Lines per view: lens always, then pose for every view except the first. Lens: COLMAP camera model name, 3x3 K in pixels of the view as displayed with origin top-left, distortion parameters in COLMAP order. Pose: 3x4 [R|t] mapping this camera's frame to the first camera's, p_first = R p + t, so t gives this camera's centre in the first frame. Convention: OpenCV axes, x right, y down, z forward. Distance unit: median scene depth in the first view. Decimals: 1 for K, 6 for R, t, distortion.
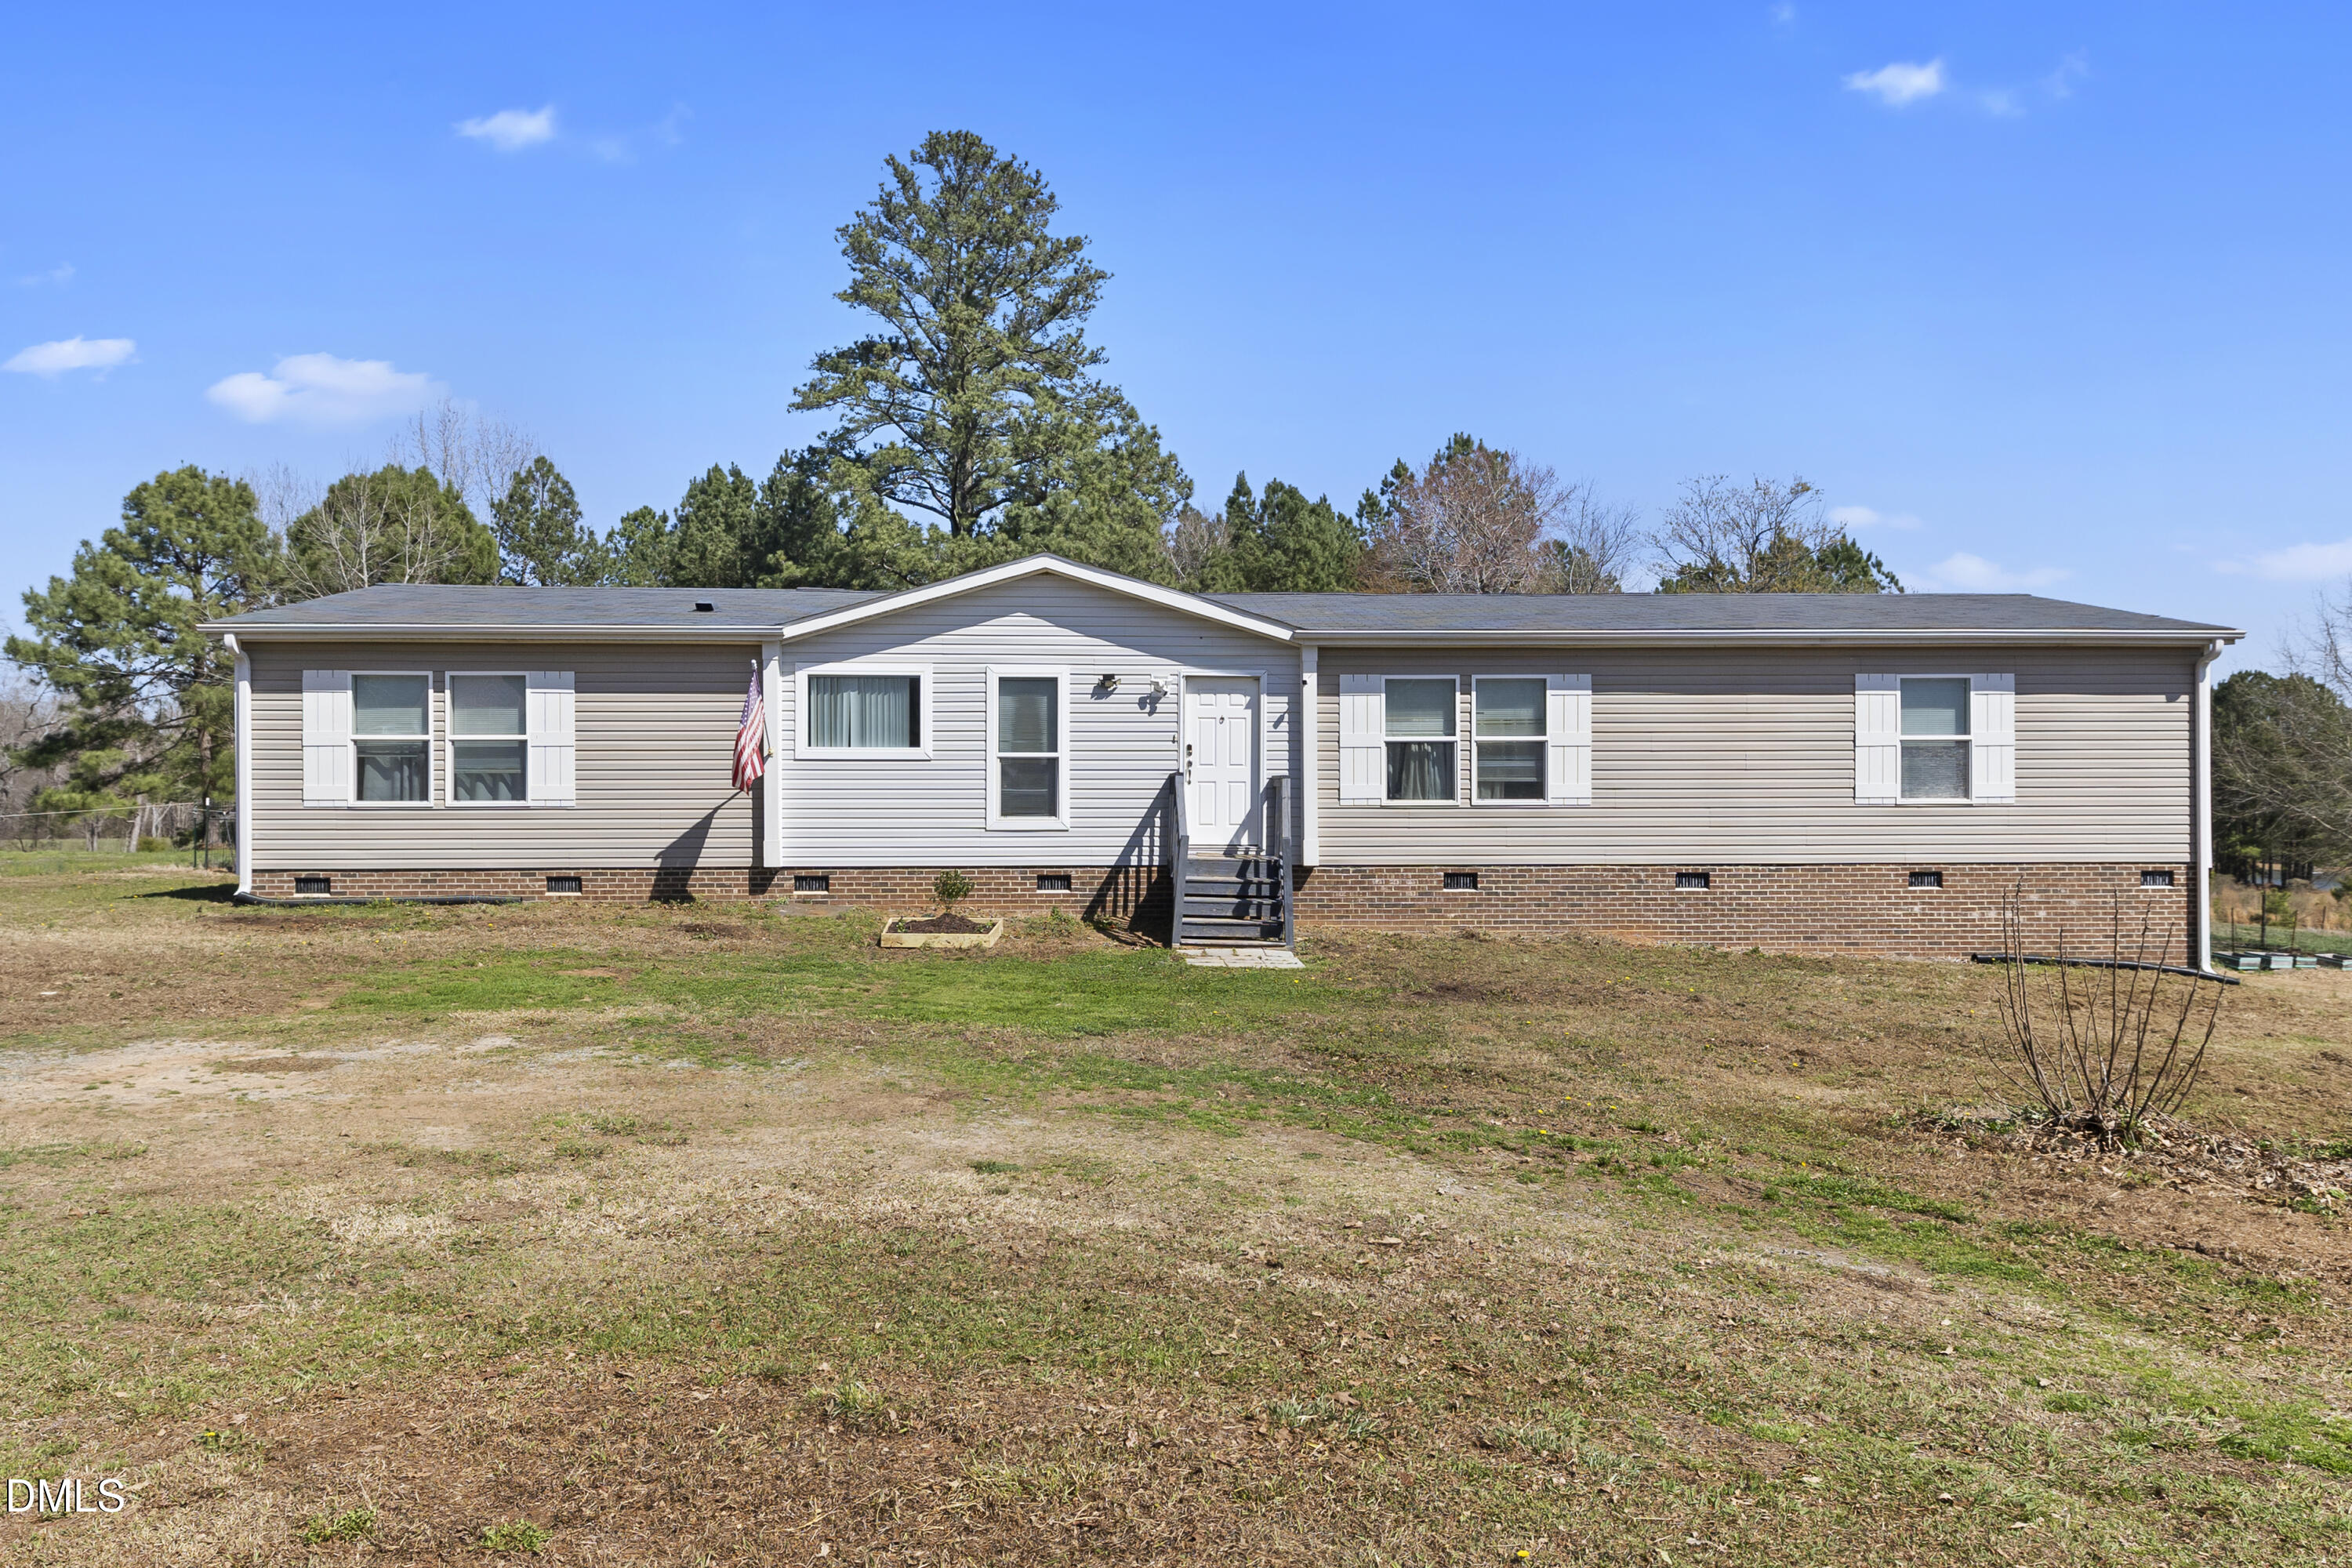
lens RADIAL K [[1545.6, 0, 1176.0], [0, 1545.6, 784.0], [0, 0, 1]] dist [0.024925, -0.001845]
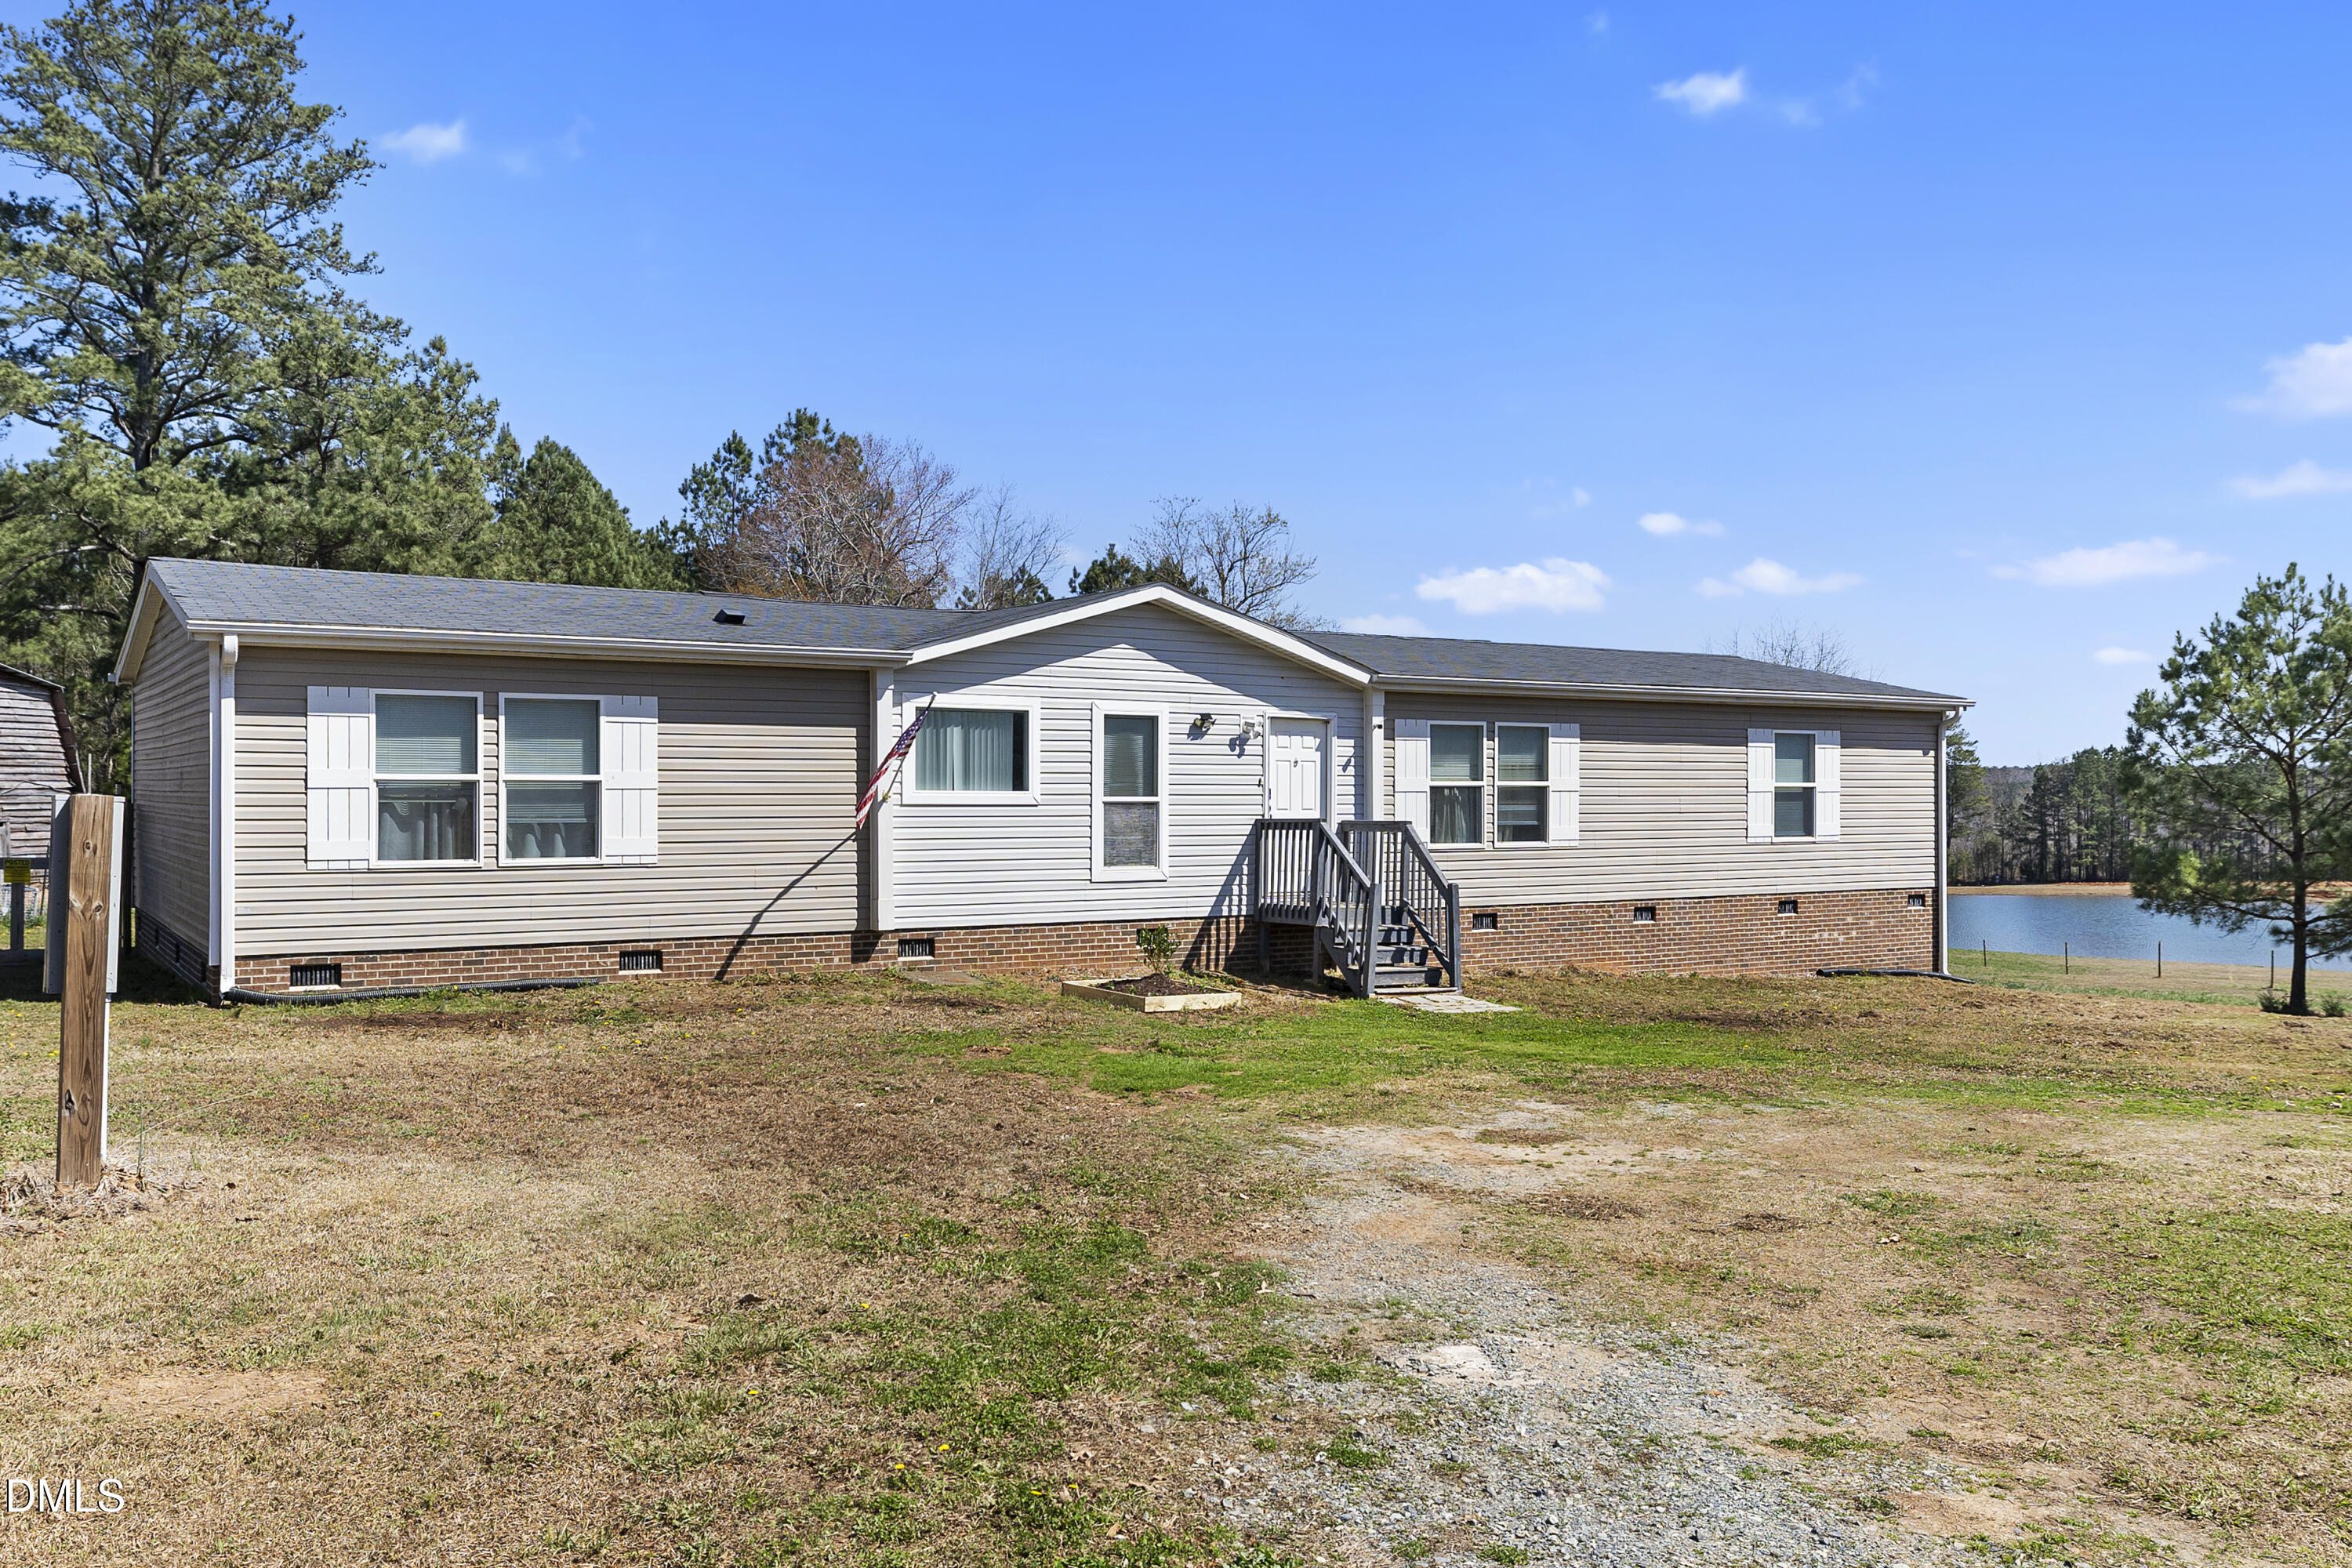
lens RADIAL K [[1960.9, 0, 1193.6], [0, 1960.9, 784.1], [0, 0, 1]] dist [0.003596, -0.001567]
pose [[0.856044, 0.003940, 0.516888, -0.664727], [0.009773, 0.999669, -0.023806, 0.000429], [-0.516811, 0.025431, 0.855722, -0.020092]]
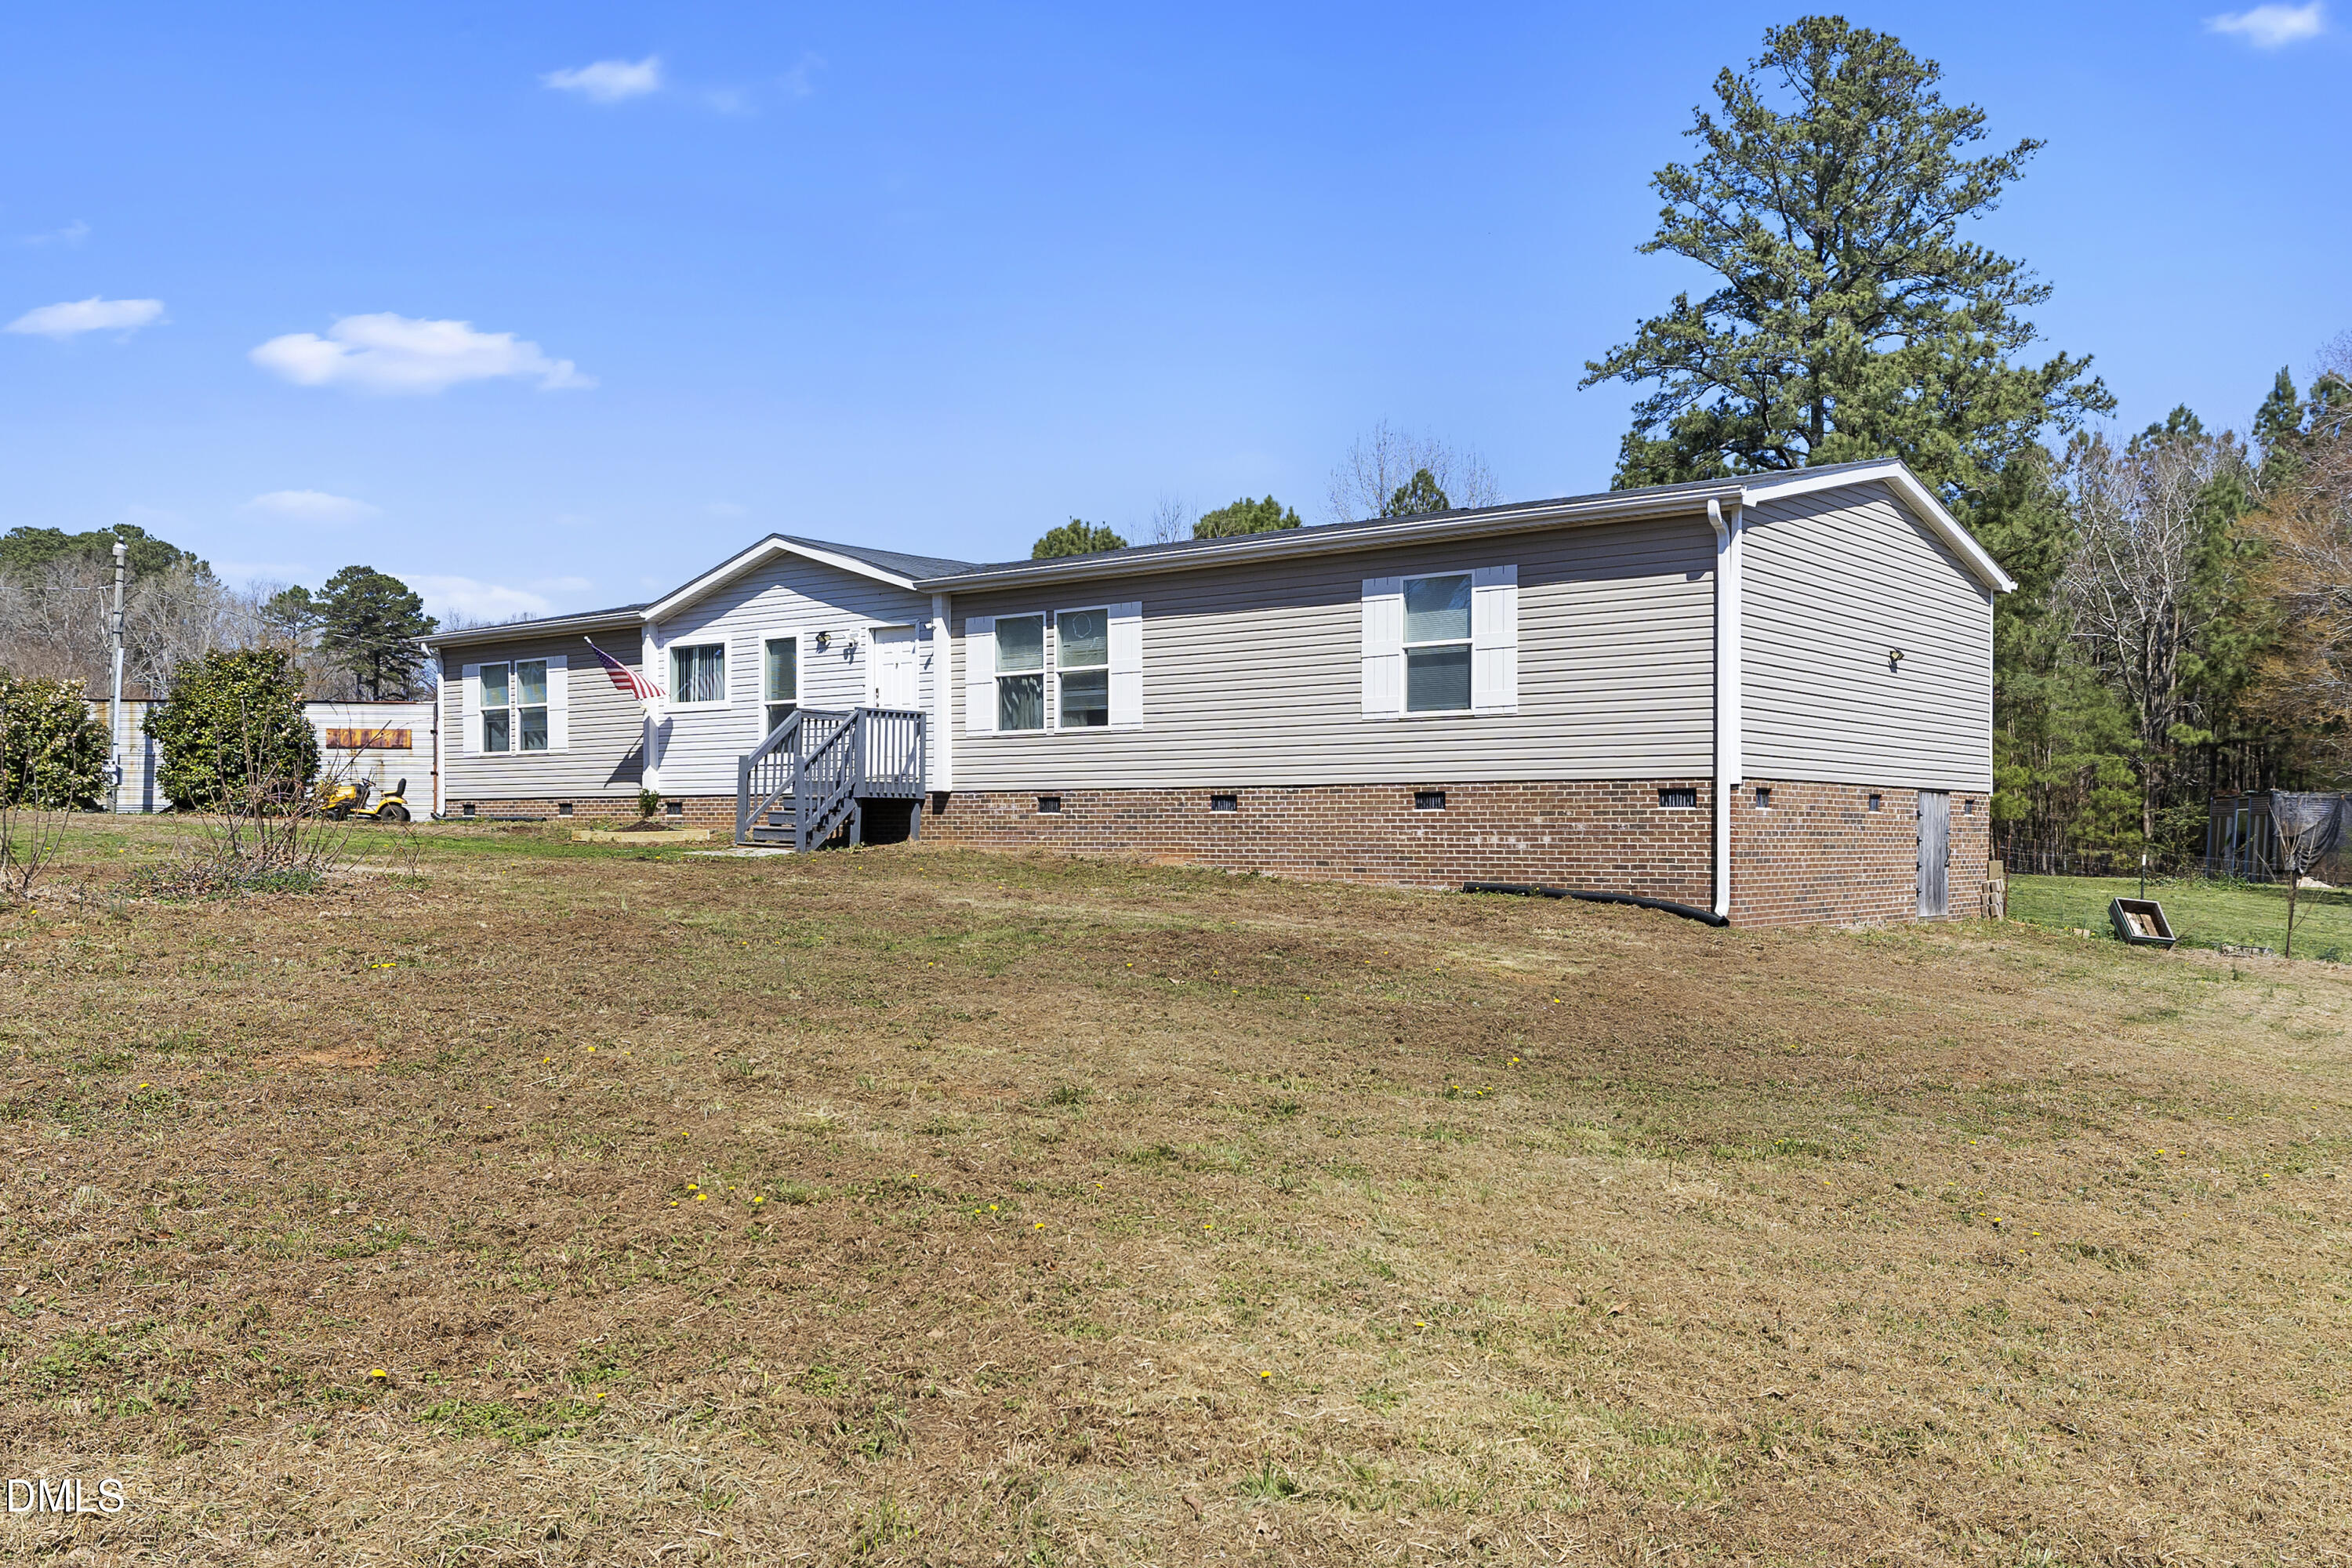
lens RADIAL K [[1960.9, 0, 1193.6], [0, 1960.9, 784.1], [0, 0, 1]] dist [0.003596, -0.001567]
pose [[0.752160, -0.010097, -0.658903, 1.151283], [0.048977, 0.997974, 0.040617, -0.001487], [0.657158, -0.062822, 0.751131, 0.051678]]
